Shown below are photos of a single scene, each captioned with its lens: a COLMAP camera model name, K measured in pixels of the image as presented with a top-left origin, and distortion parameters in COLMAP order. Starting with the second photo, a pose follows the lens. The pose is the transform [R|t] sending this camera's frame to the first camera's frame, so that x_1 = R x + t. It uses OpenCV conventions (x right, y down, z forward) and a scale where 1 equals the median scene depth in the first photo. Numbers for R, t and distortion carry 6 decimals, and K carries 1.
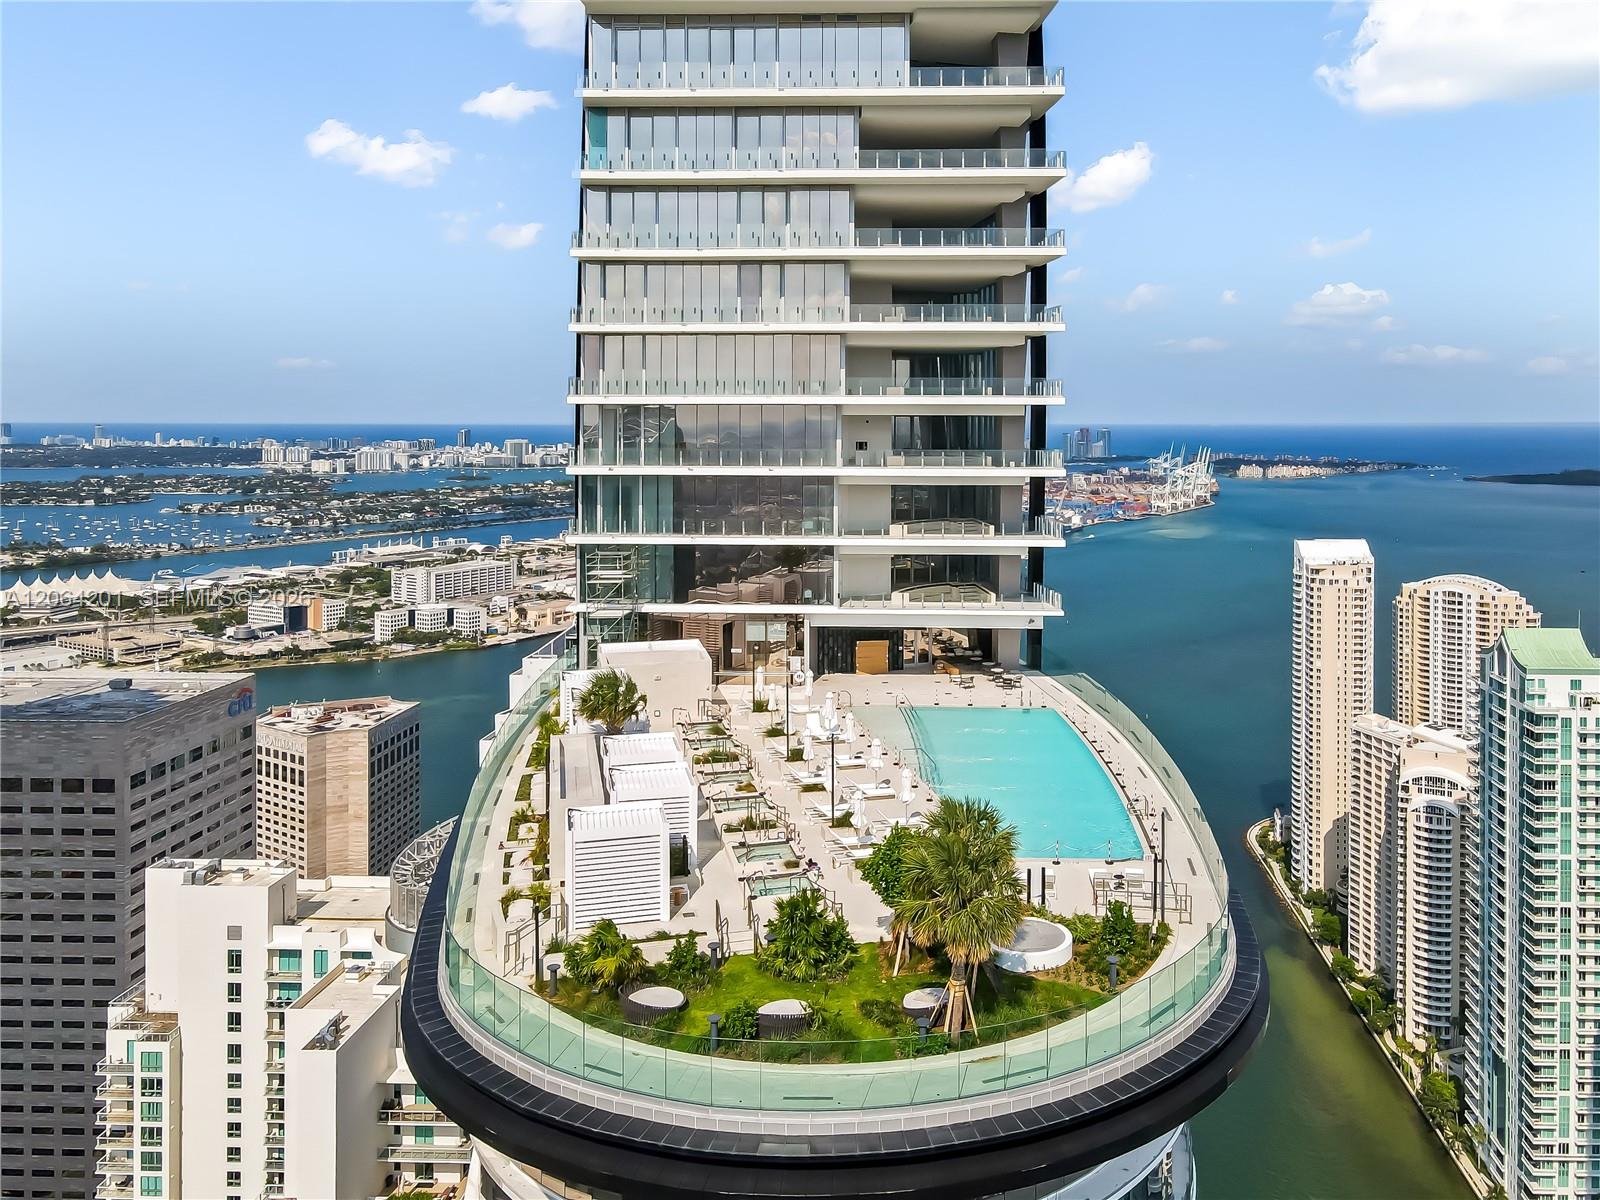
lens RADIAL K [[1238.4, 0, 940.7], [0, 1238.4, 436.0], [0, 0, 1]] dist [0.004498, 0.008253]
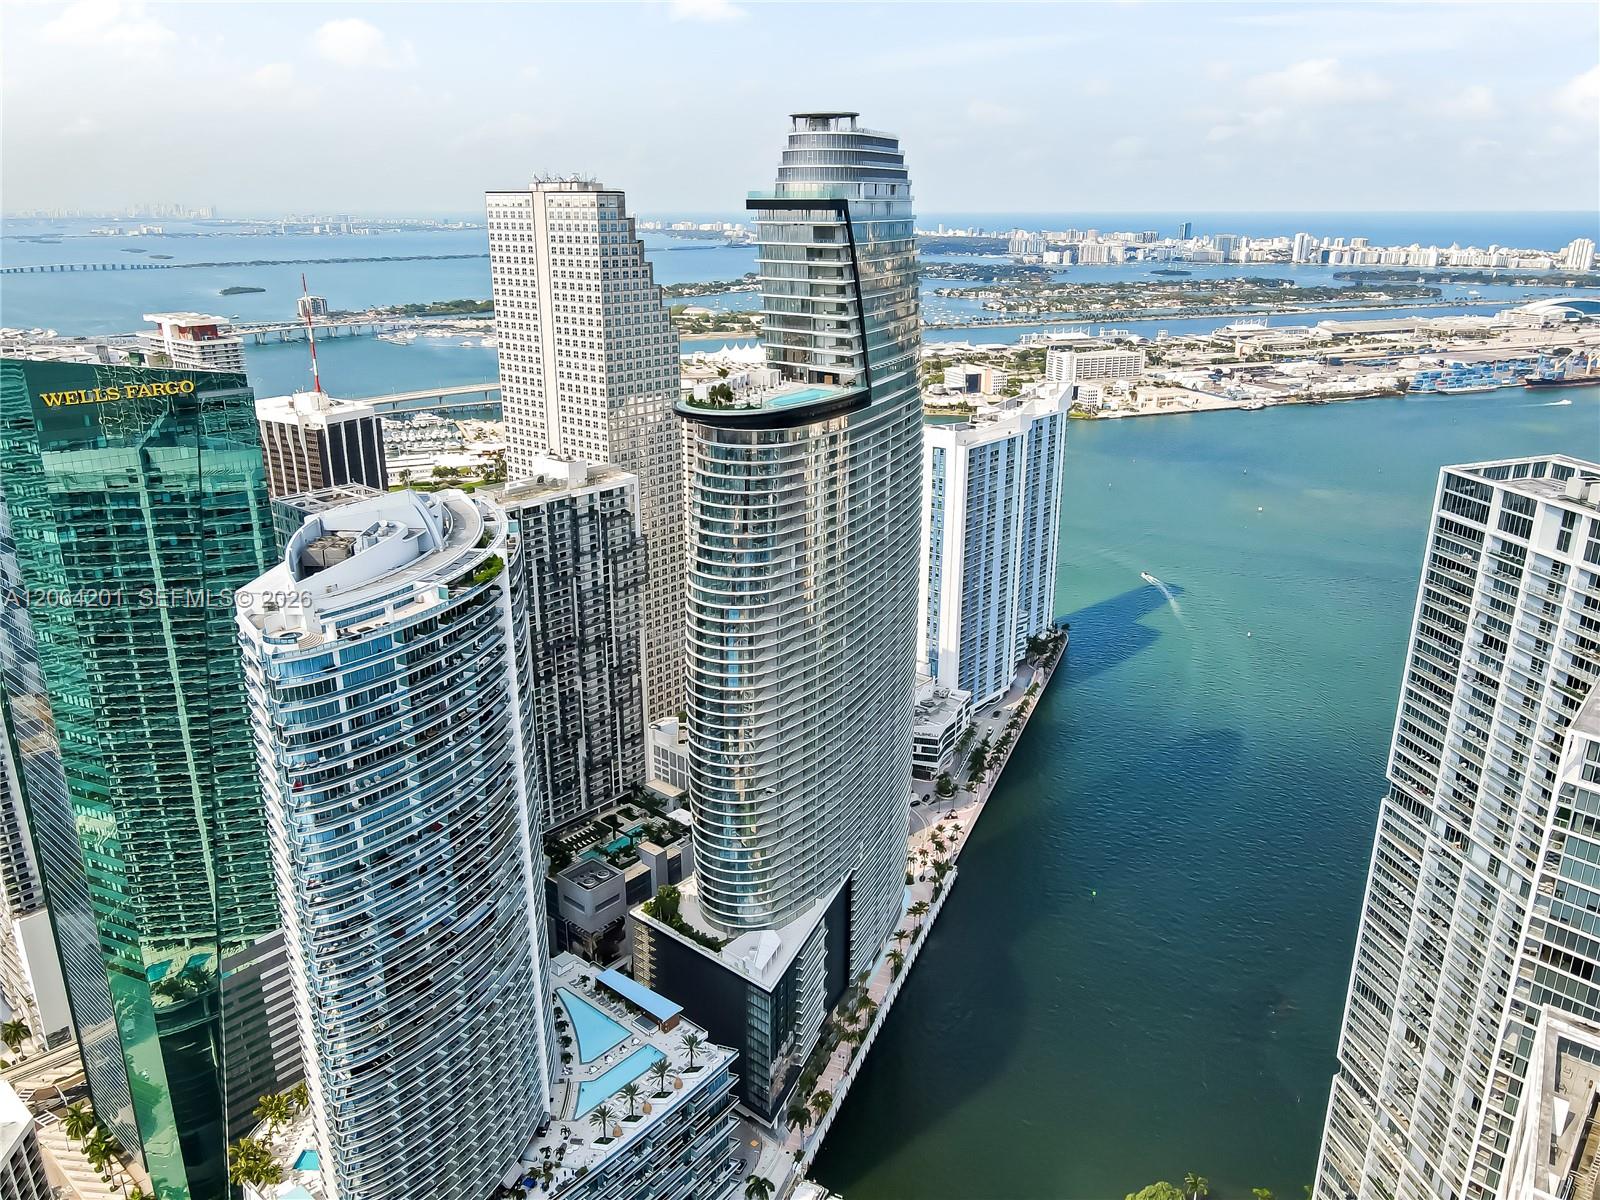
lens RADIAL K [[1200.7, 0, 800.0], [0, 1200.7, 600.0], [0, 0, 1]] dist [0.008308, 0.012695]
pose [[0.773827, 0.196947, -0.602000, 0.127023], [-0.007979, 0.953386, 0.301648, -0.016815], [0.633347, -0.228620, 0.739327, -0.112338]]
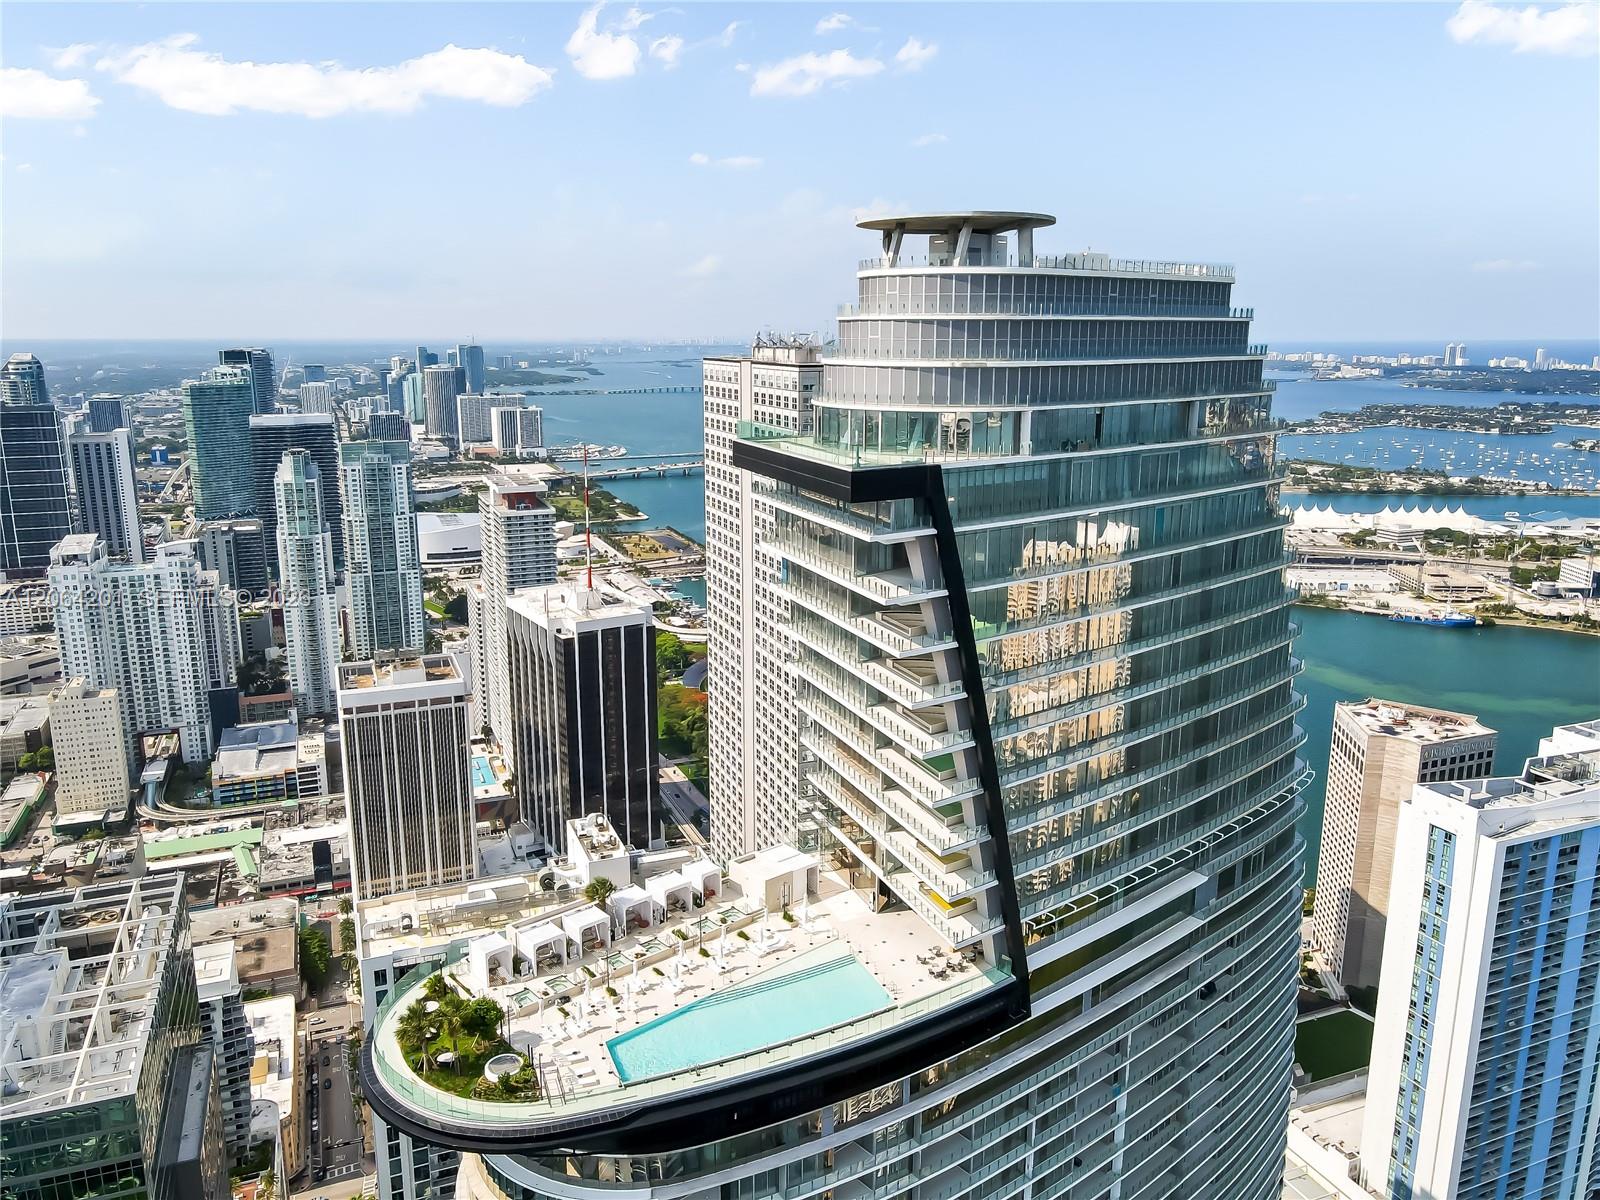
lens RADIAL K [[1200.7, 0, 800.0], [0, 1200.7, 600.0], [0, 0, 1]] dist [0.008308, 0.012695]
pose [[0.406459, 0.199406, -0.891644, 0.058880], [-0.013812, 0.977123, 0.212226, -0.026401], [0.913565, -0.073946, 0.399914, 0.017226]]
